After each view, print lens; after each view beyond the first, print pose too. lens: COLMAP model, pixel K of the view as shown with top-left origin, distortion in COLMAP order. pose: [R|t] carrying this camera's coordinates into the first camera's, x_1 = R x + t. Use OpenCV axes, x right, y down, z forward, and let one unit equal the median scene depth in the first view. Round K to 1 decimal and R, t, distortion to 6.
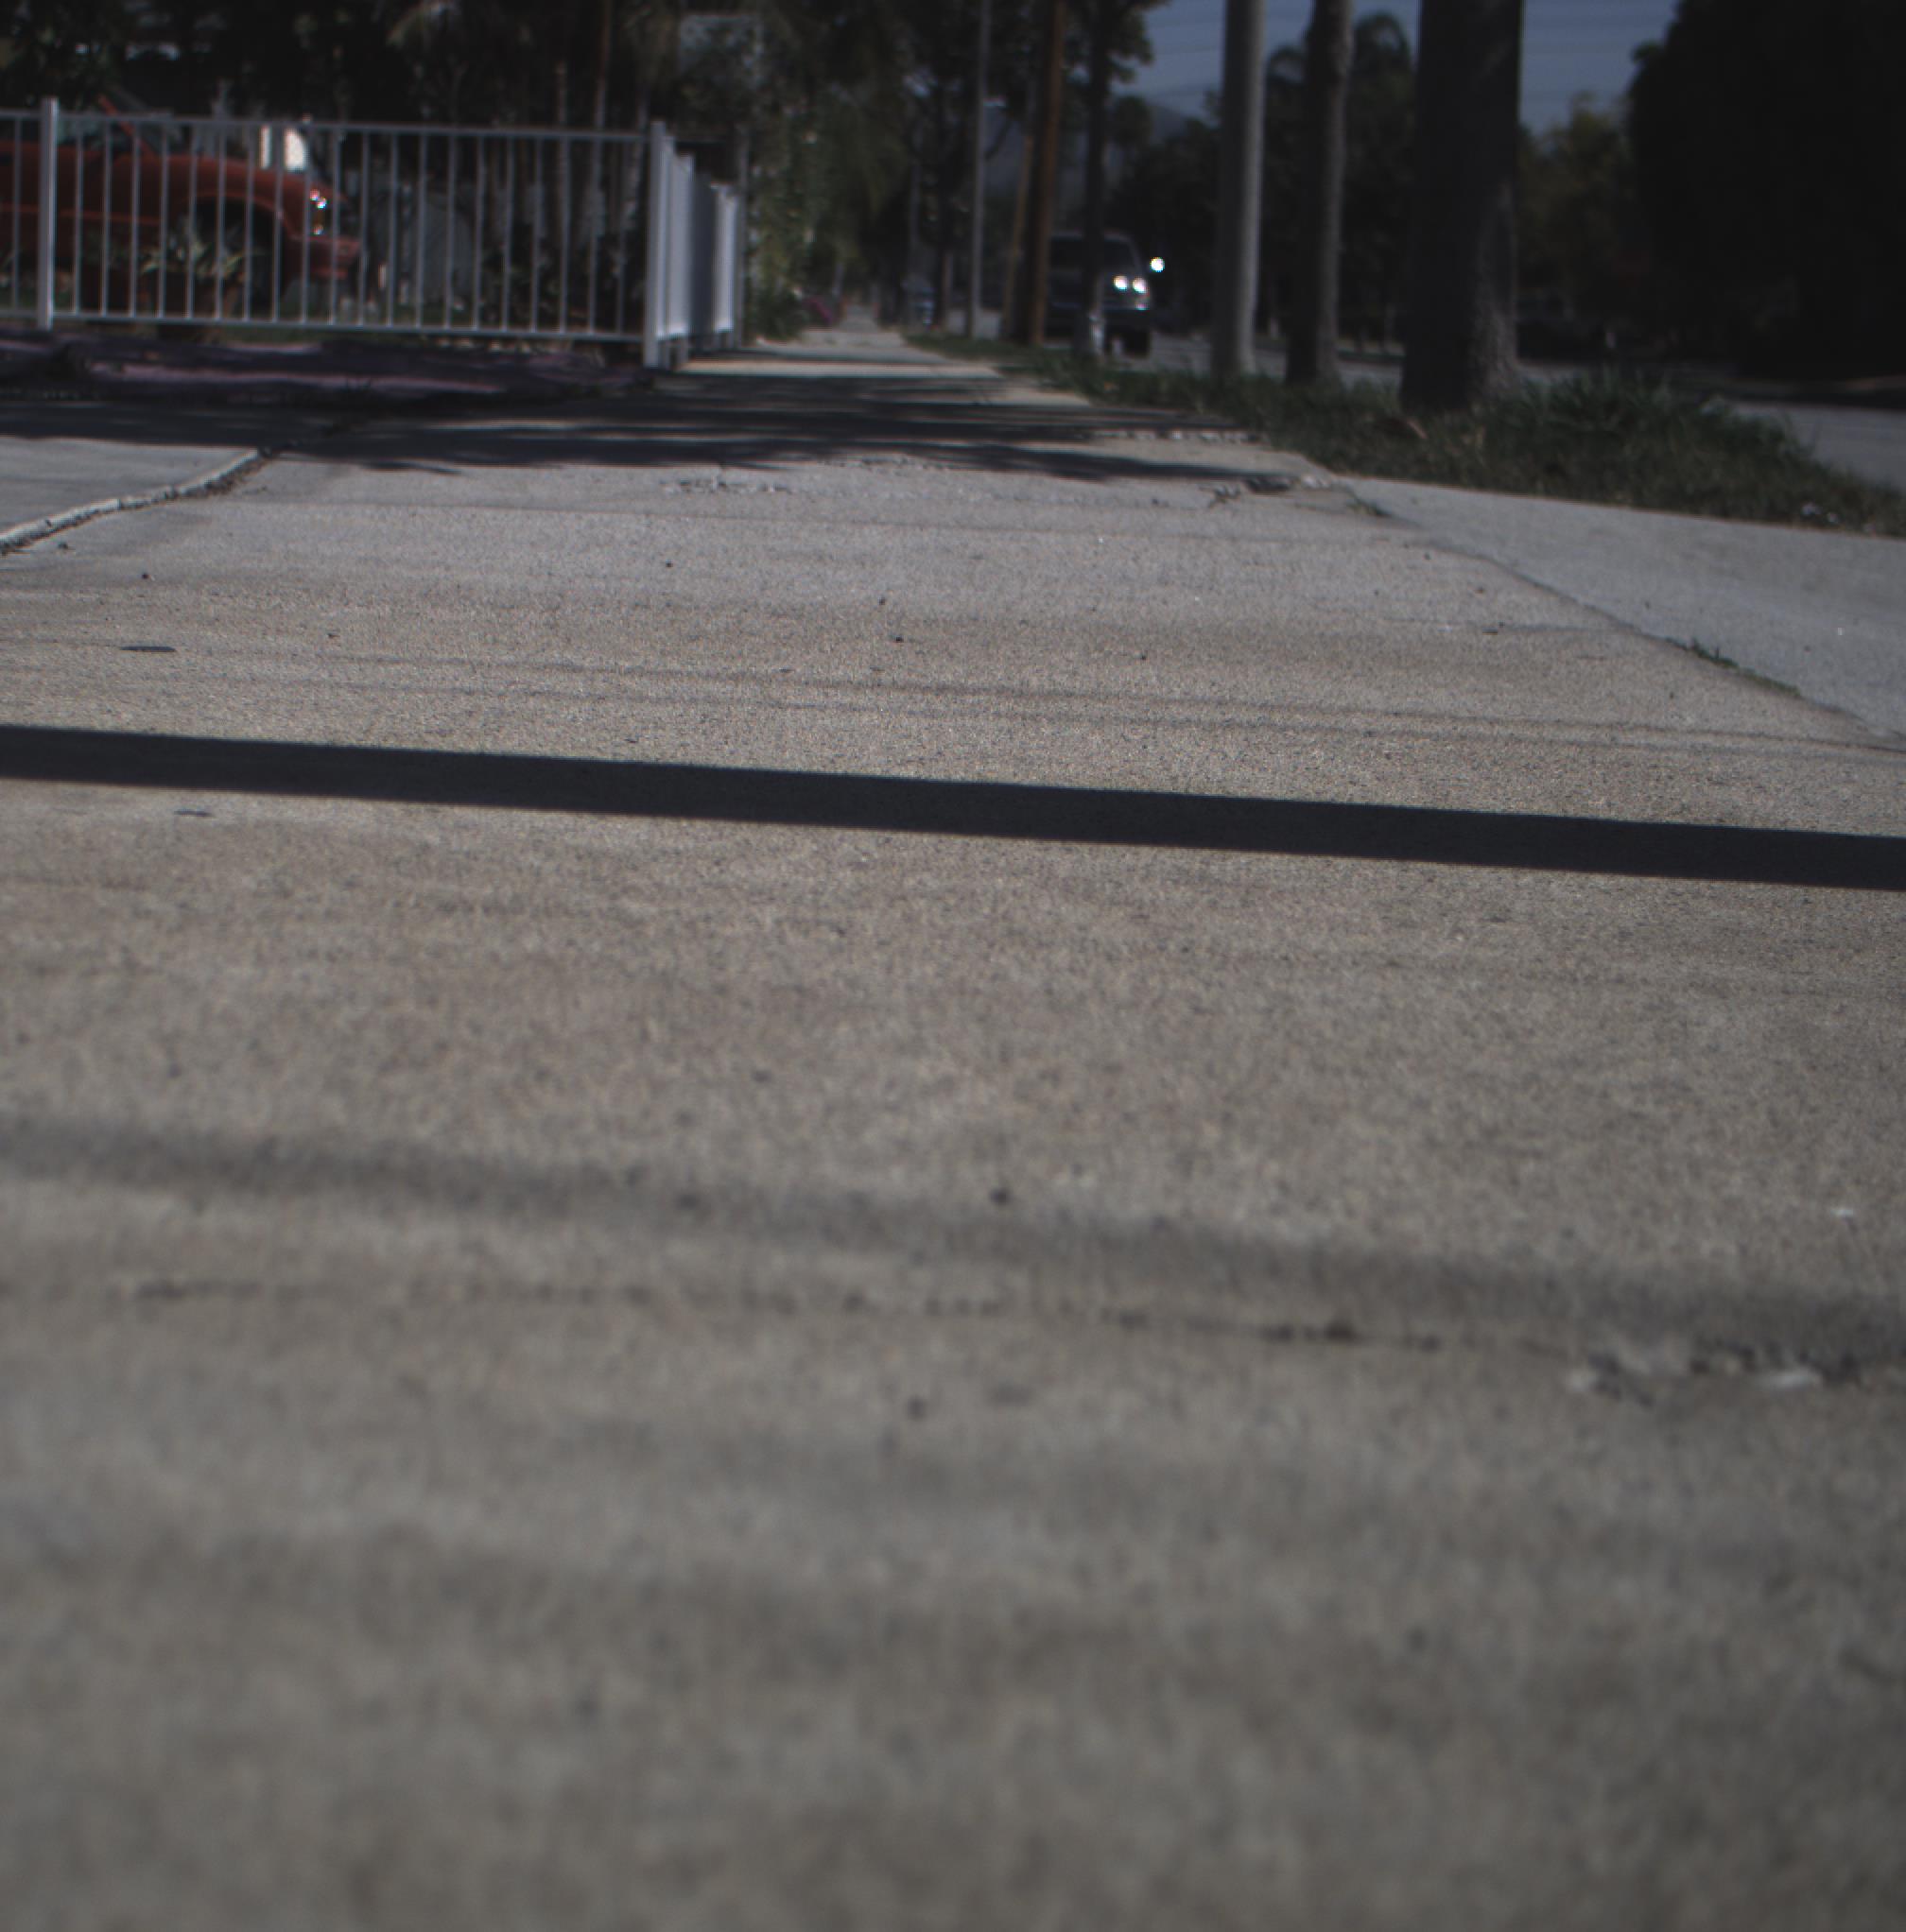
lens RADIAL K [[4389.0, 0, 714.0], [0, 4389.0, 962.3], [0, 0, 1]] dist [-0.173993, 0.873181]
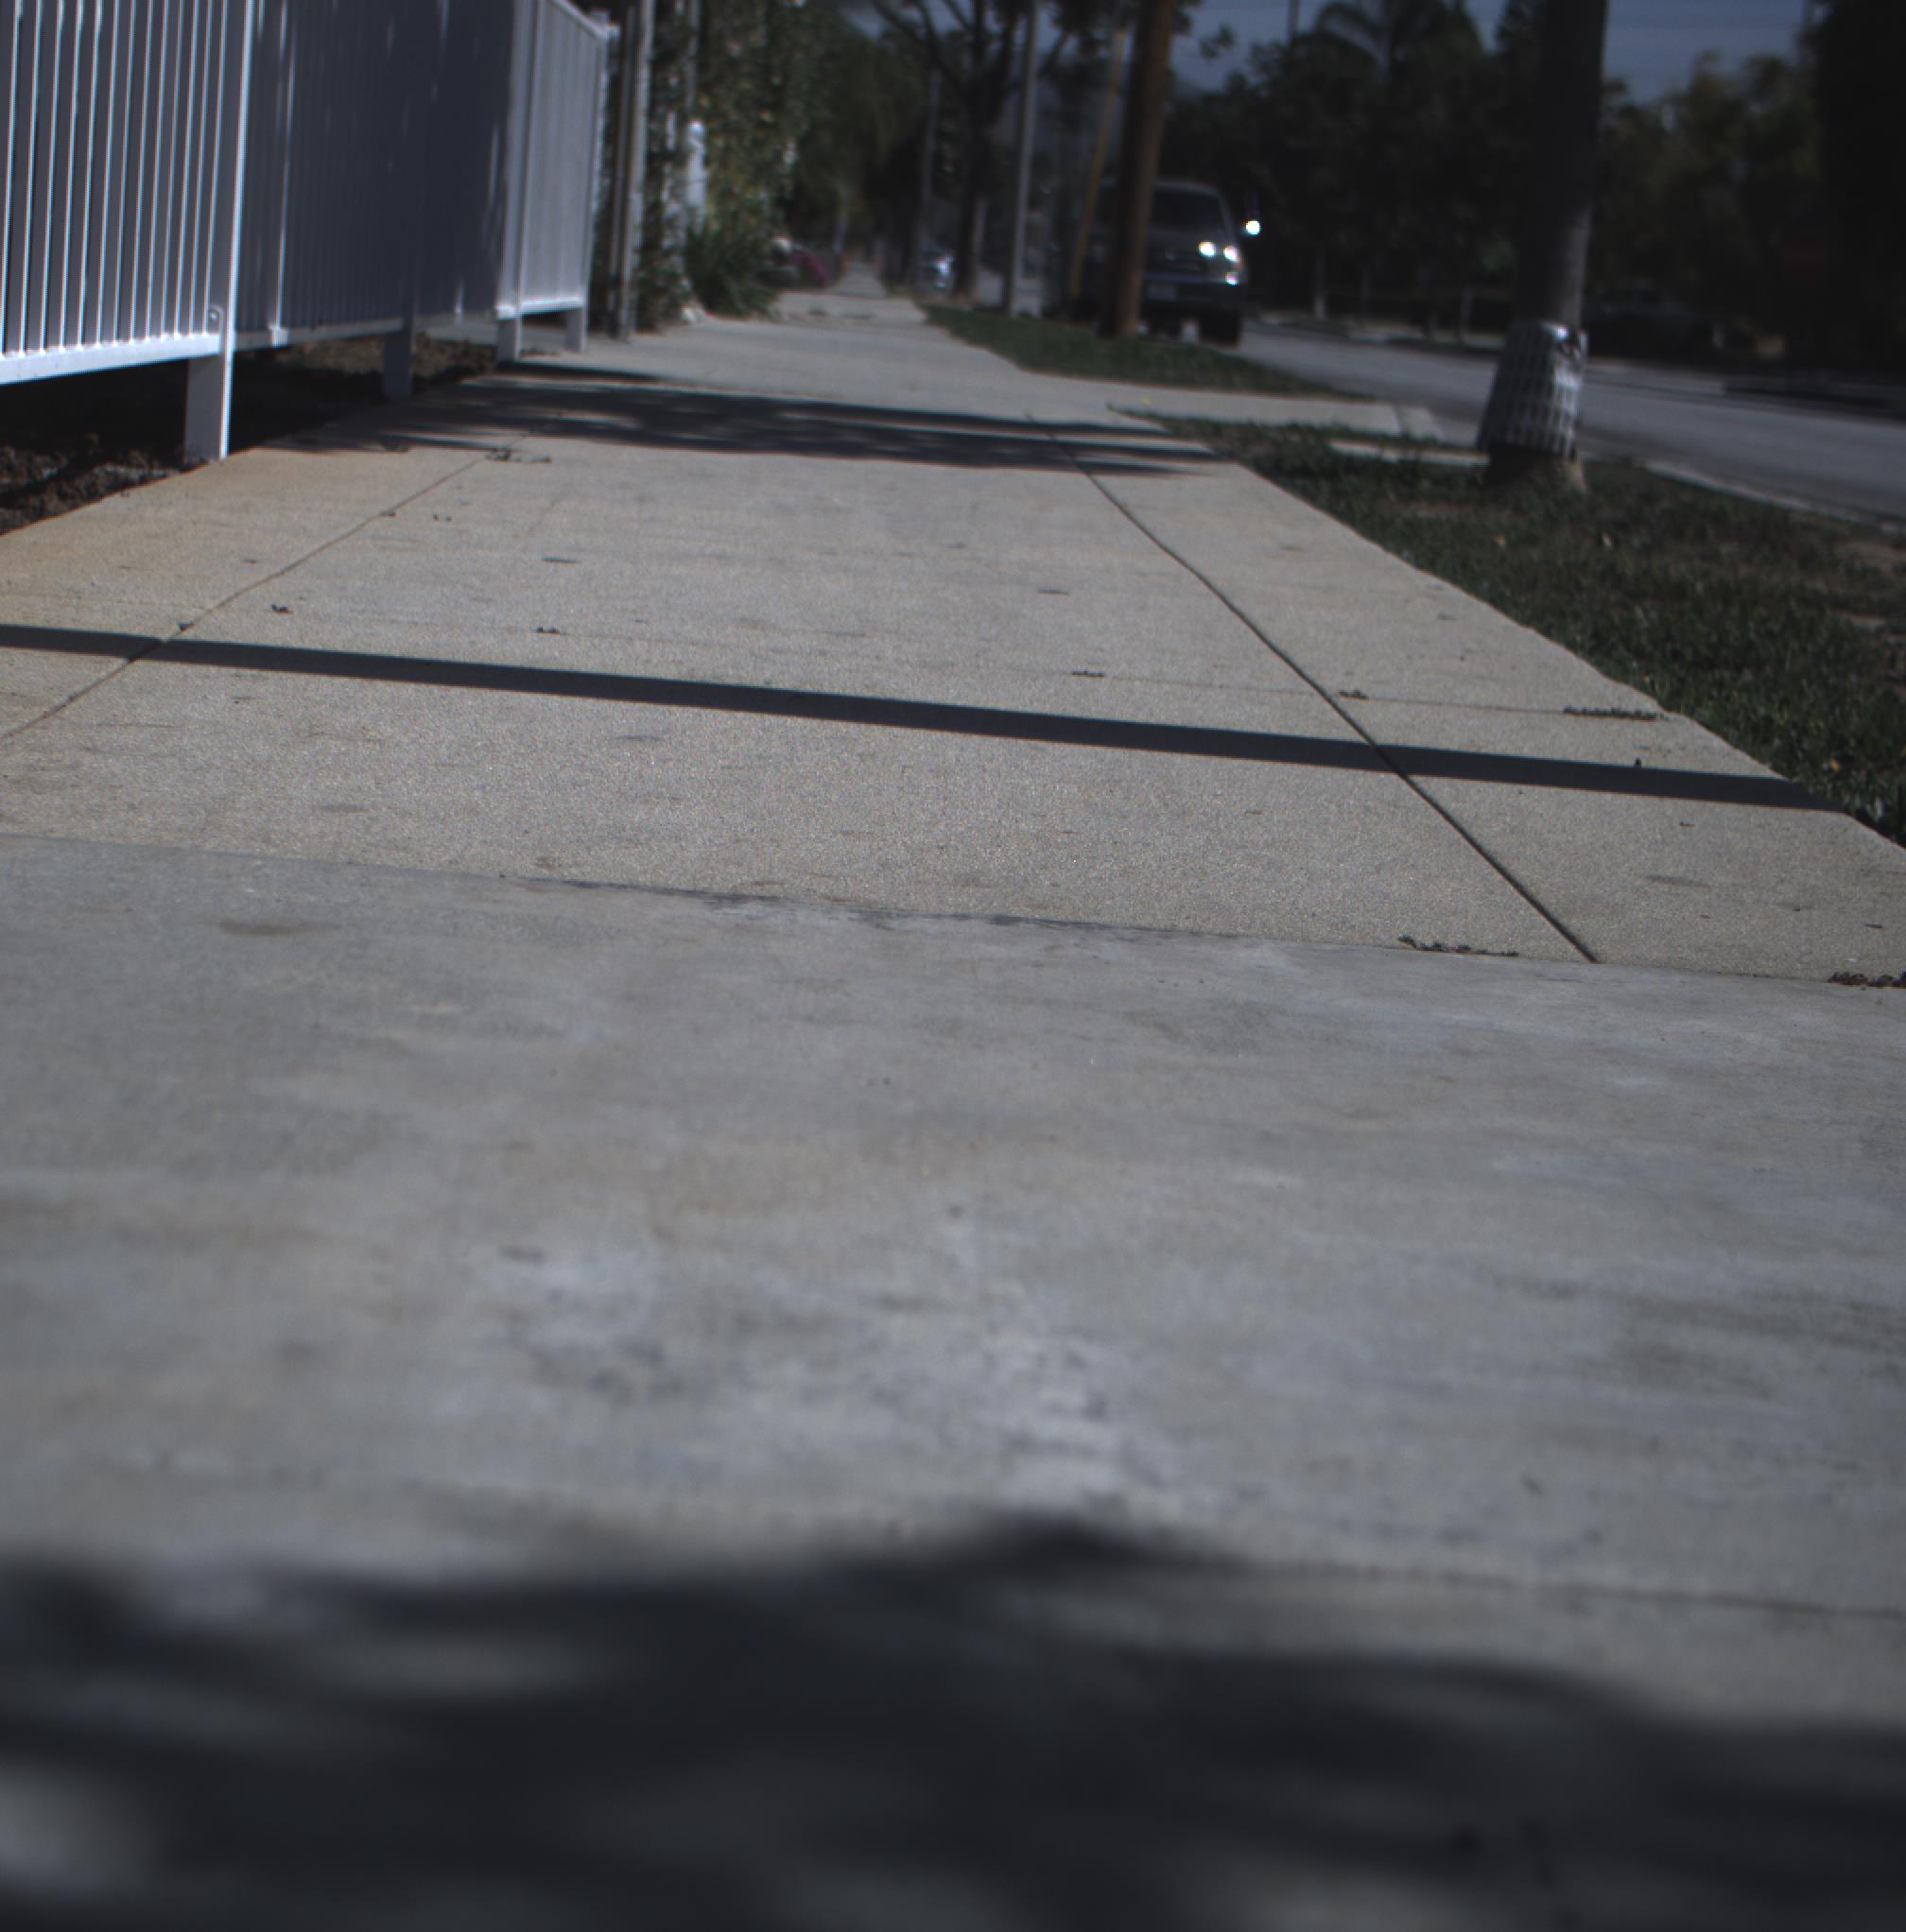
lens RADIAL K [[4389.0, 0, 714.0], [0, 4389.0, 962.3], [0, 0, 1]] dist [-0.173993, 0.873181]
pose [[0.999113, 0.041644, 0.006167, 0.016751], [-0.041709, 0.999070, 0.010940, -0.077758], [-0.005706, -0.011187, 0.999921, 0.515000]]
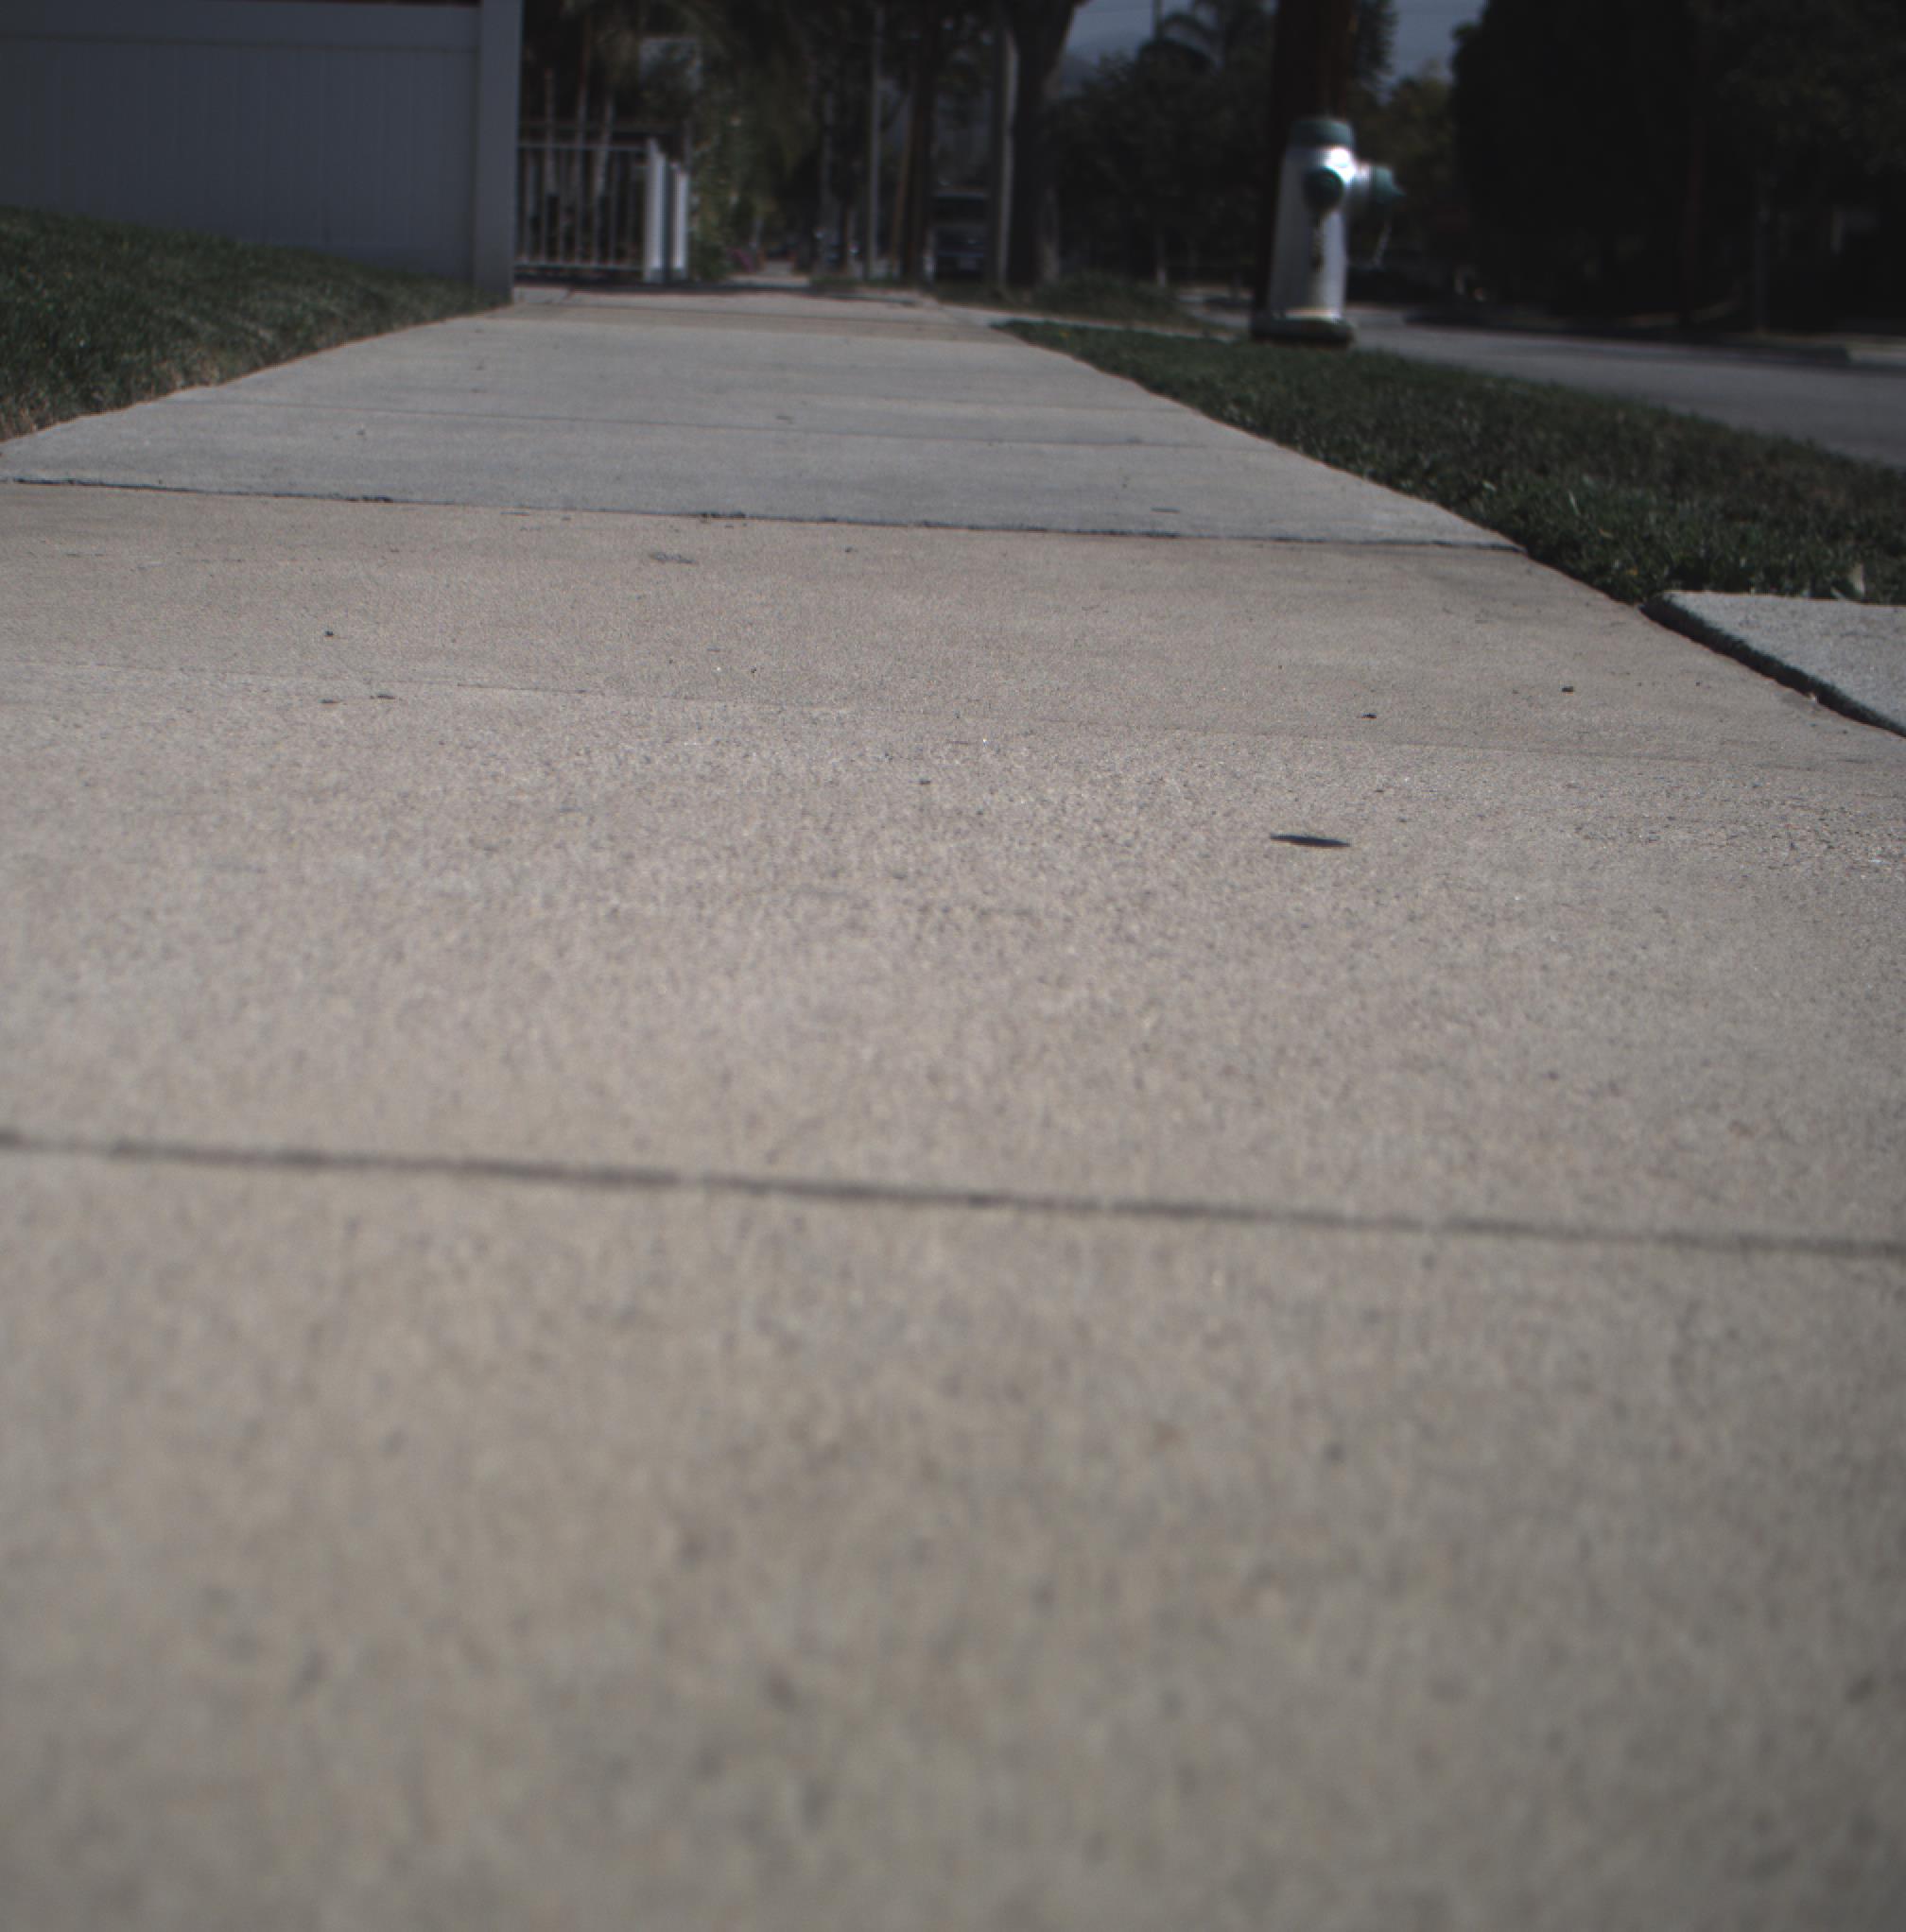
lens RADIAL K [[4389.0, 0, 714.0], [0, 4389.0, 962.3], [0, 0, 1]] dist [-0.173993, 0.873181]
pose [[0.999827, -0.004362, 0.018085, -0.011850], [0.004171, 0.999935, 0.010590, 0.062767], [-0.018130, -0.010512, 0.999780, -0.401521]]
